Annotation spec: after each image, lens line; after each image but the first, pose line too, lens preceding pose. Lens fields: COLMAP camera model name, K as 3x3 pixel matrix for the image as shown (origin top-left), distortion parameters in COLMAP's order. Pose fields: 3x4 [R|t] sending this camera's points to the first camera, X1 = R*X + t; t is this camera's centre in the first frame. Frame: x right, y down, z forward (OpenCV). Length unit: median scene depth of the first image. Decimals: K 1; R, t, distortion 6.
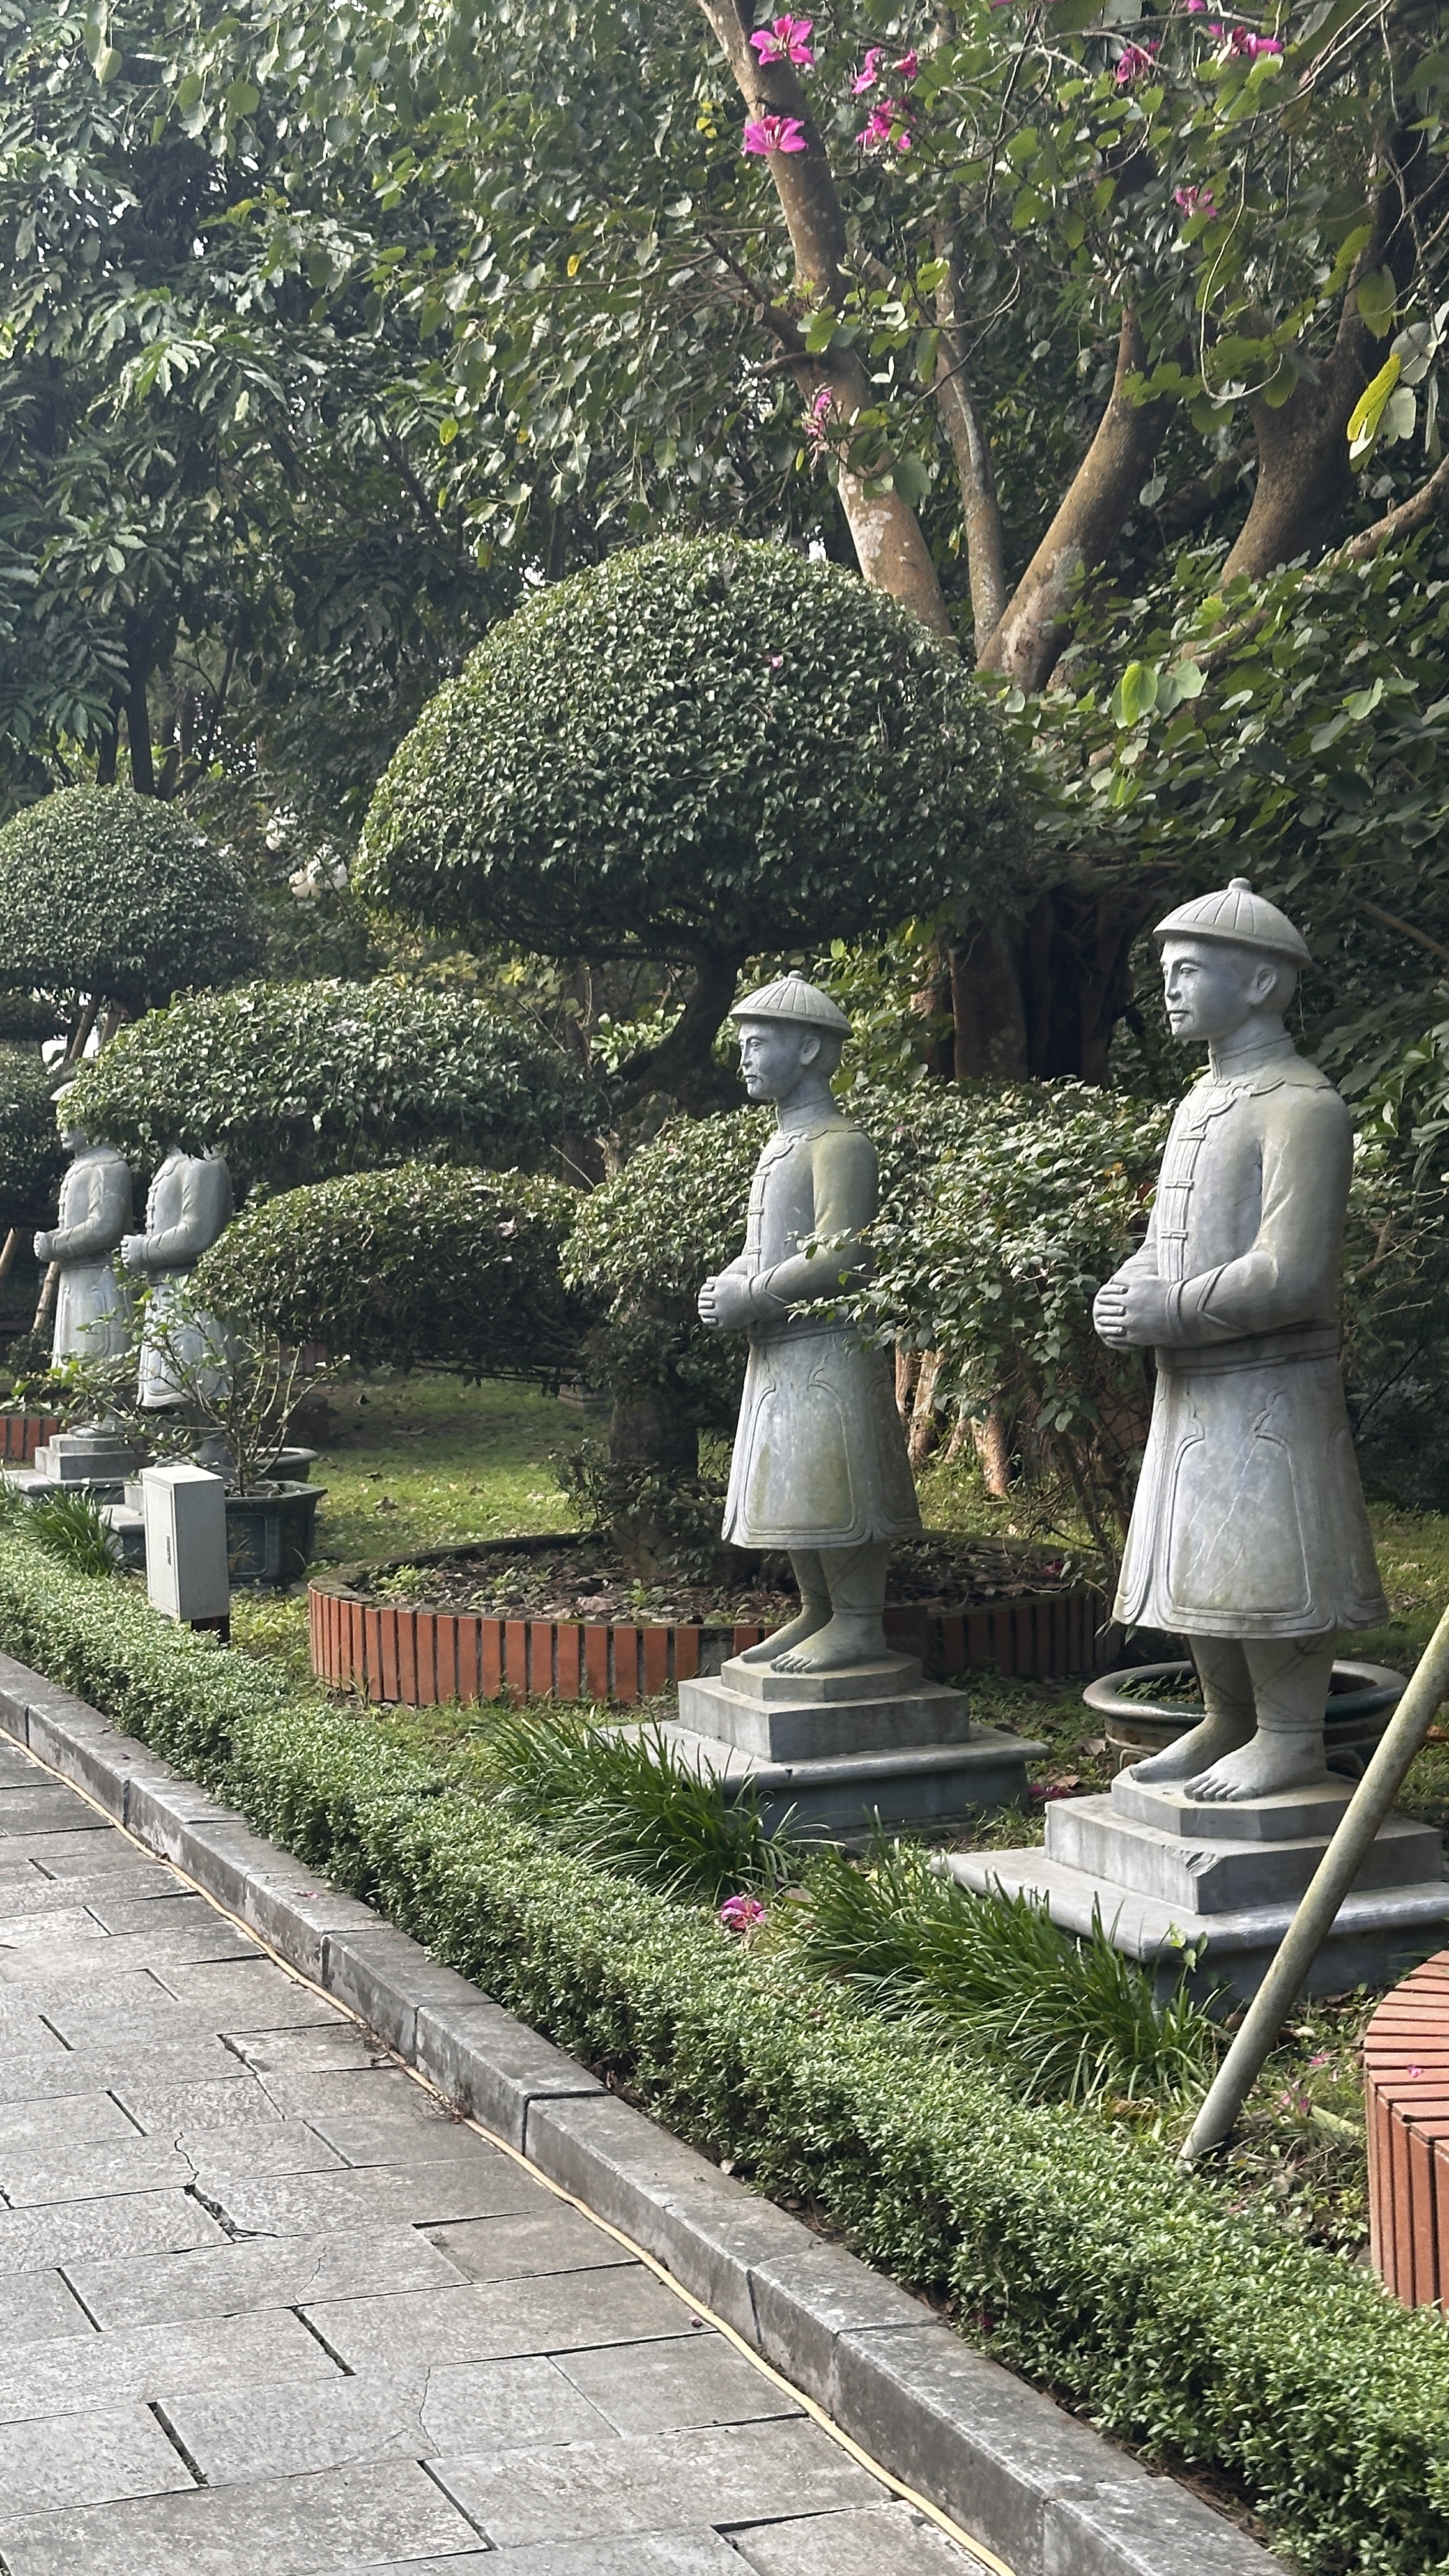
lens RADIAL K [[3502.1, 0, 728.2], [0, 3502.1, 1282.3], [0, 0, 1]] dist [0.151946, 0.000000]
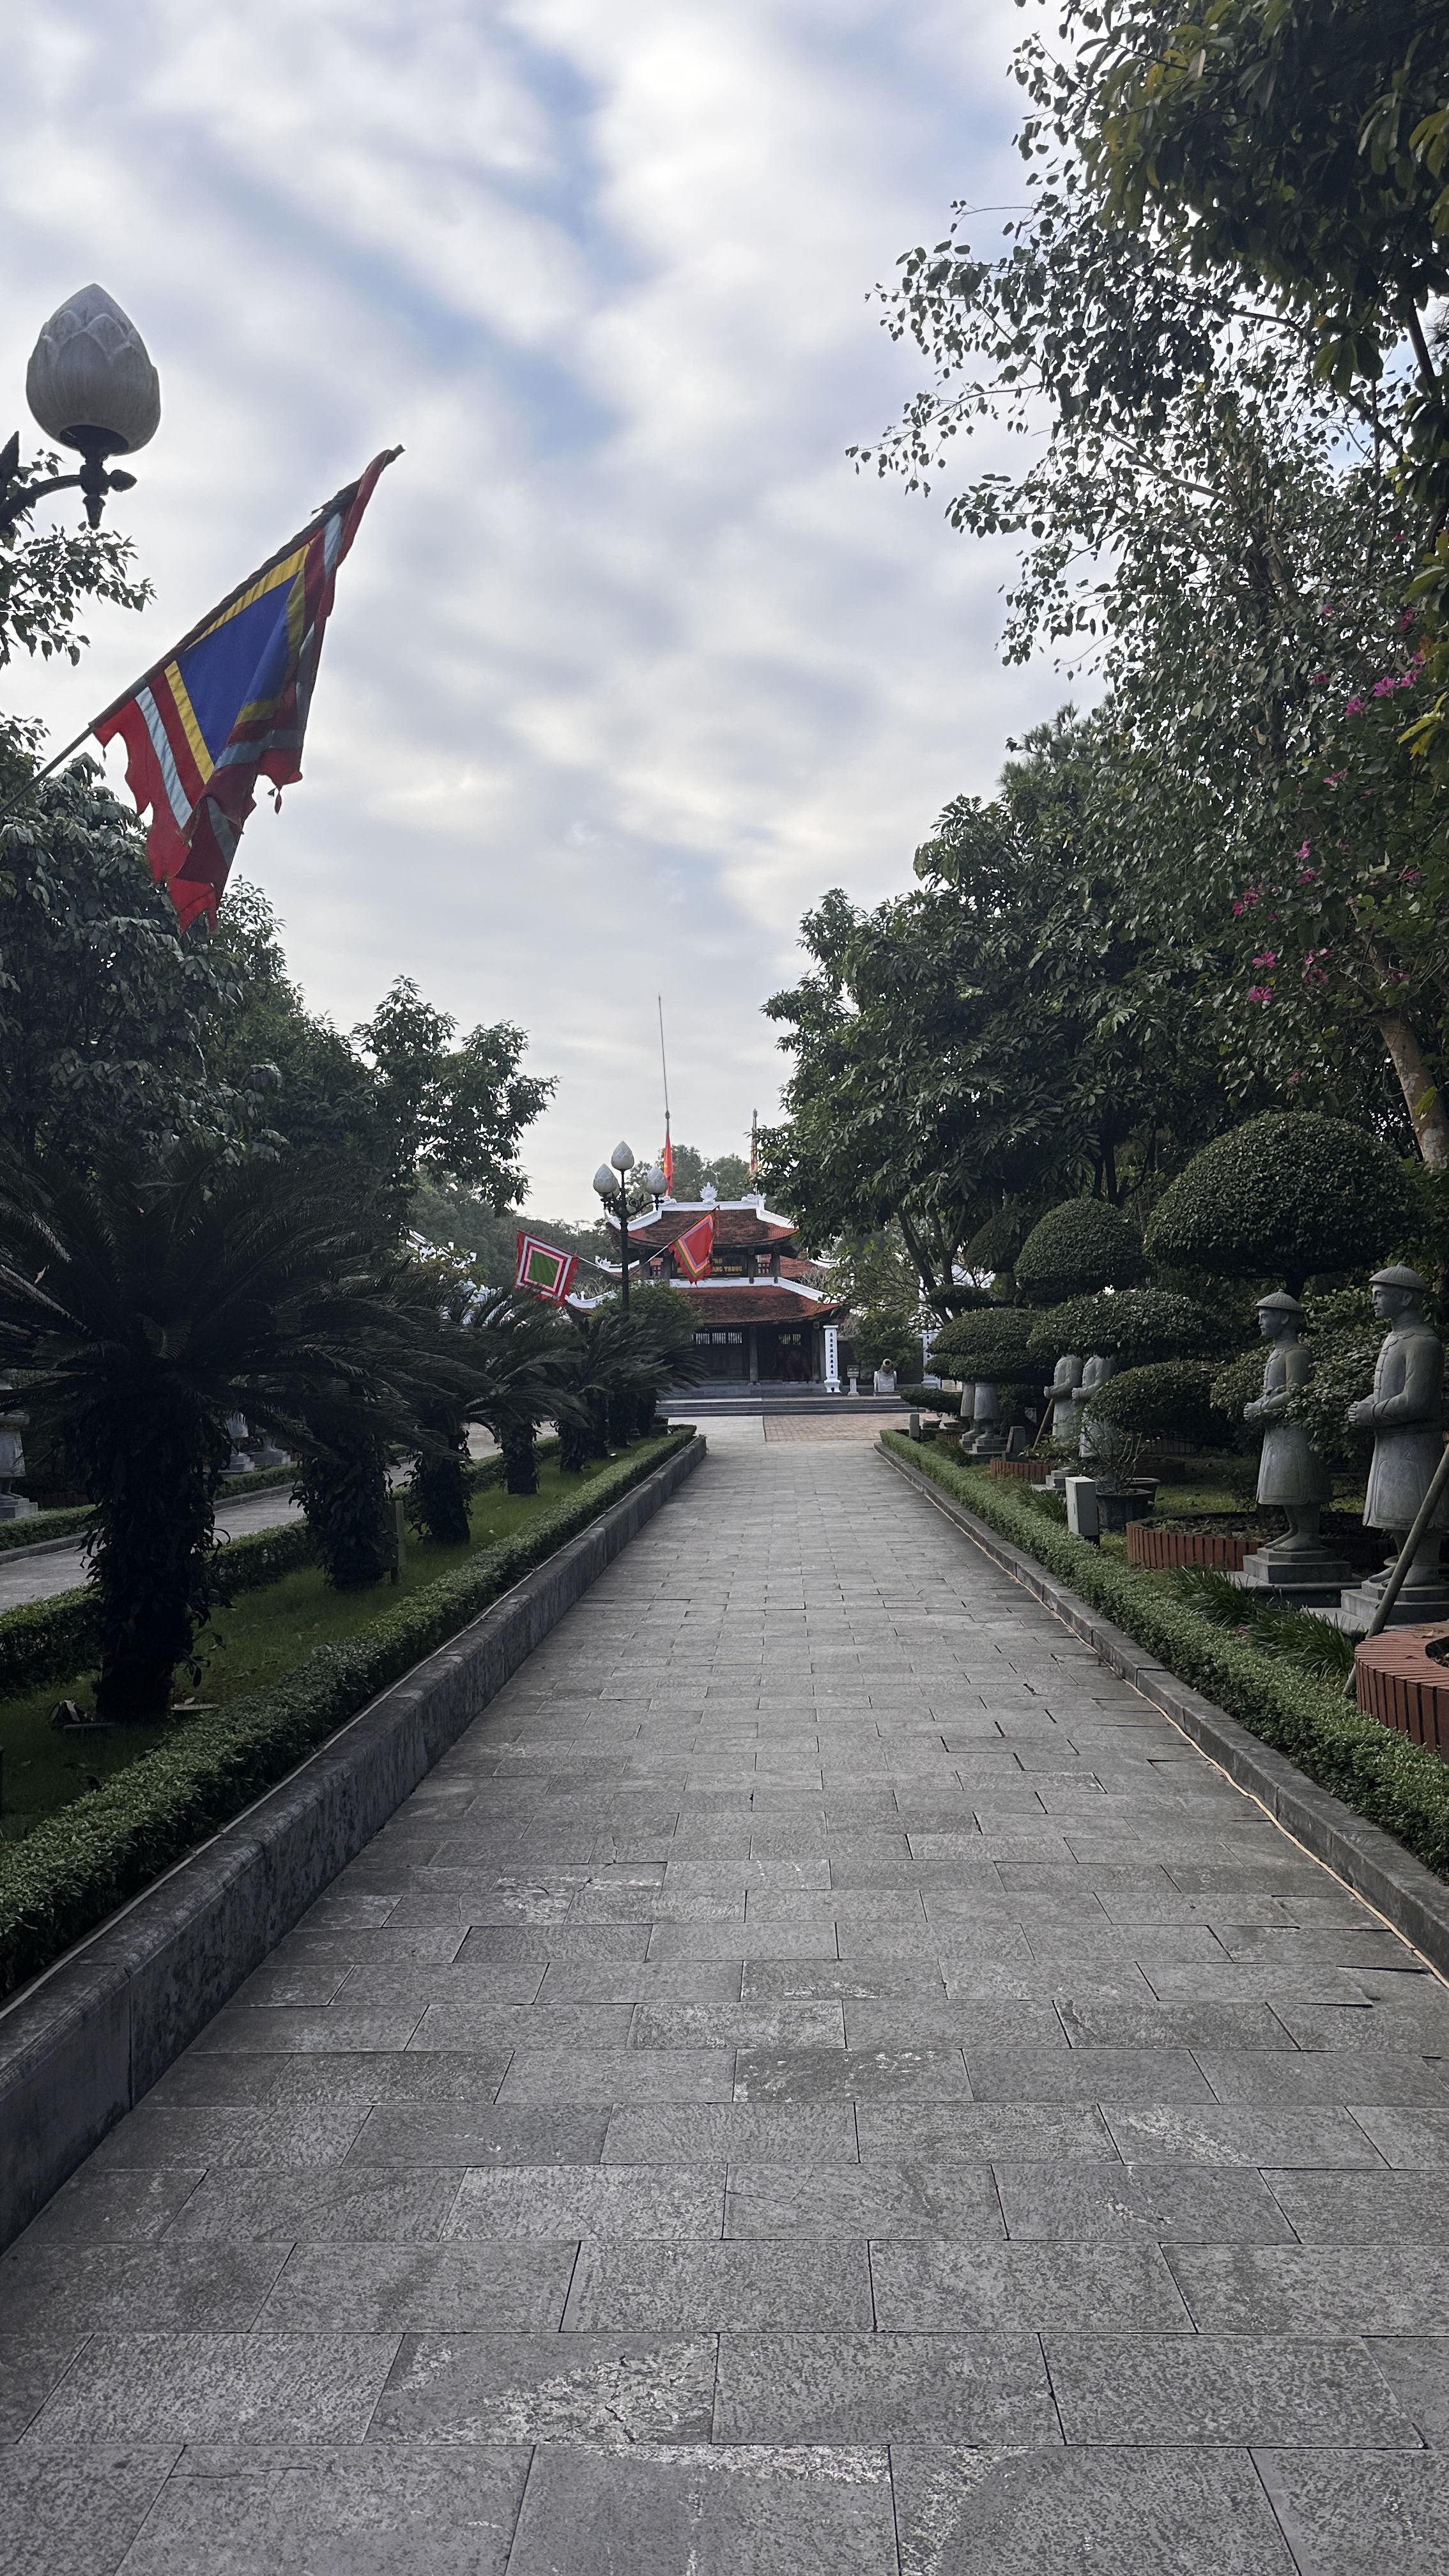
lens RADIAL K [[1809.7, 0, 725.2], [0, 1809.7, 1287.0], [0, 0, 1]] dist [0.000605, 0.000002]
pose [[0.918199, -0.014438, -0.395856, 0.148279], [-0.013826, 0.997558, -0.068454, 0.008495], [0.395878, 0.068327, 0.915758, -0.368321]]
